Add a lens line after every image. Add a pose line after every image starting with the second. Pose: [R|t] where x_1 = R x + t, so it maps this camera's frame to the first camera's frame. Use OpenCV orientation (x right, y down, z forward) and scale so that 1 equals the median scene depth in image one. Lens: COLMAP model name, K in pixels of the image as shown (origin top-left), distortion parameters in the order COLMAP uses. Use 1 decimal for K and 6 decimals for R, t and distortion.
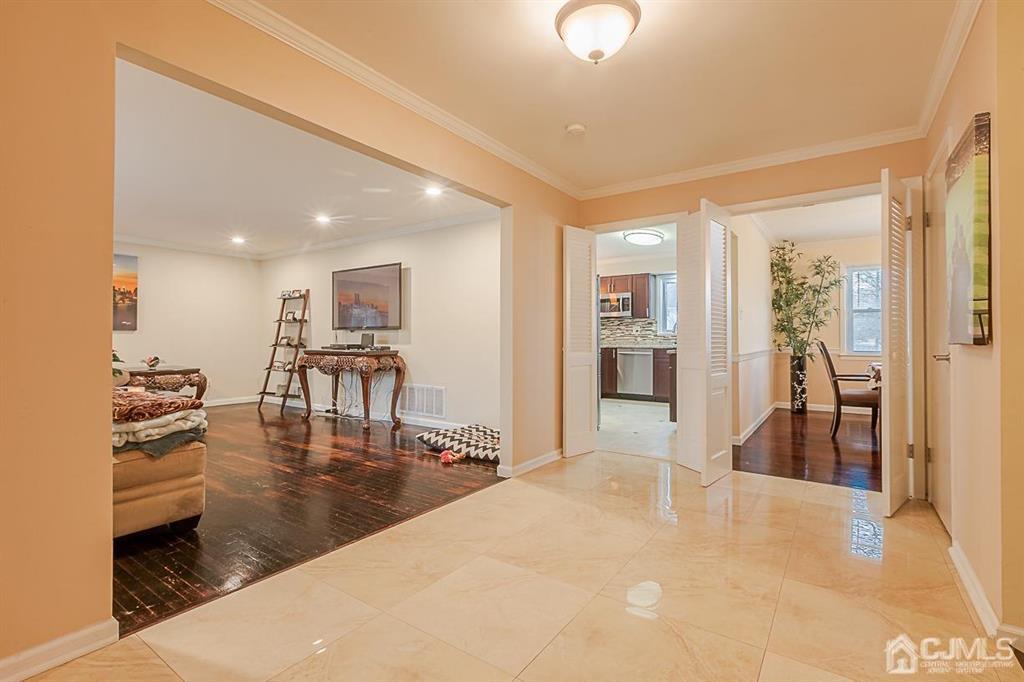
lens RADIAL K [[477.9, 0, 499.7], [0, 477.9, 333.1], [0, 0, 1]] dist [0.003496, 0.000037]
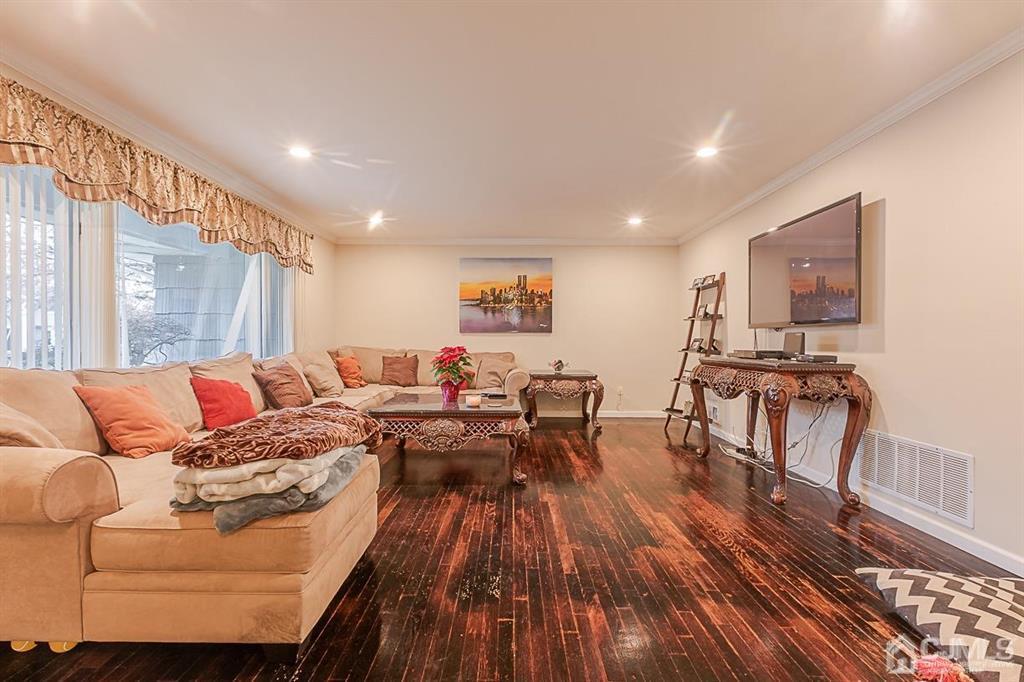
lens RADIAL K [[477.9, 0, 505.4], [0, 477.9, 342.4], [0, 0, 1]] dist [0.003496, 0.000037]
pose [[0.575922, 0.003589, -0.817496, -0.005479], [0.005531, 0.999950, 0.008287, 0.006305], [0.817486, -0.009294, 0.575874, 0.391338]]
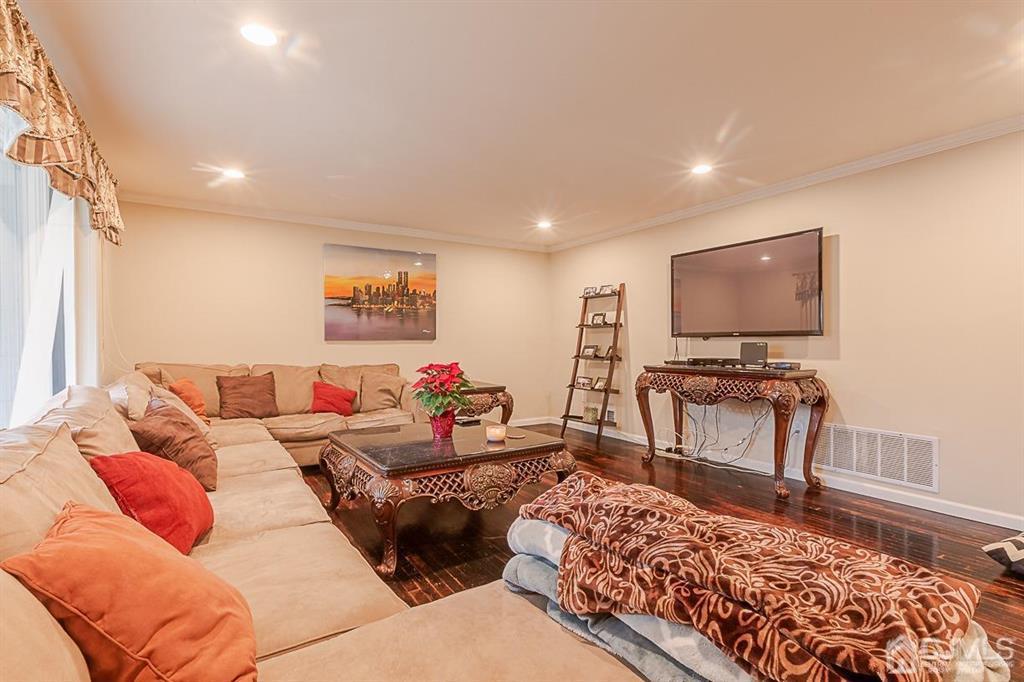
lens RADIAL K [[477.9, 0, 505.0], [0, 477.9, 338.9], [0, 0, 1]] dist [0.003496, 0.000037]
pose [[0.928923, -0.007640, -0.370194, -0.357504], [0.009300, 0.999953, 0.002698, -0.009098], [0.370156, -0.005949, 0.928951, 0.270638]]
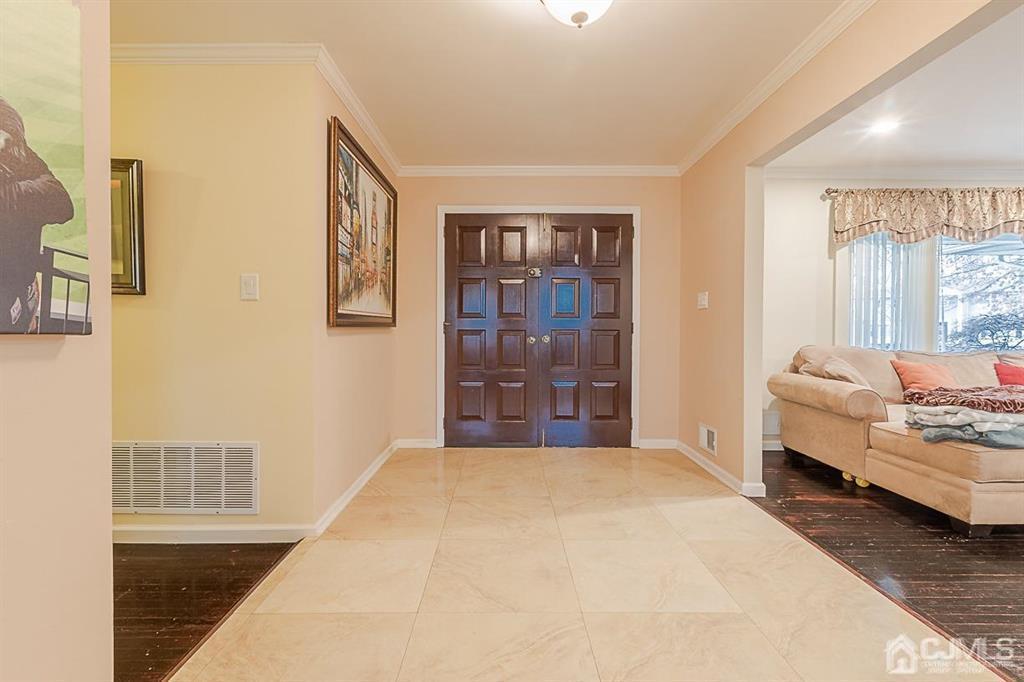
lens RADIAL K [[477.9, 0, 506.1], [0, 477.9, 338.0], [0, 0, 1]] dist [0.003496, 0.000037]
pose [[-0.806704, 0.006117, -0.590925, 0.280992], [0.000415, 0.999952, 0.009784, 0.006599], [0.590956, 0.007648, -0.806668, 0.542103]]
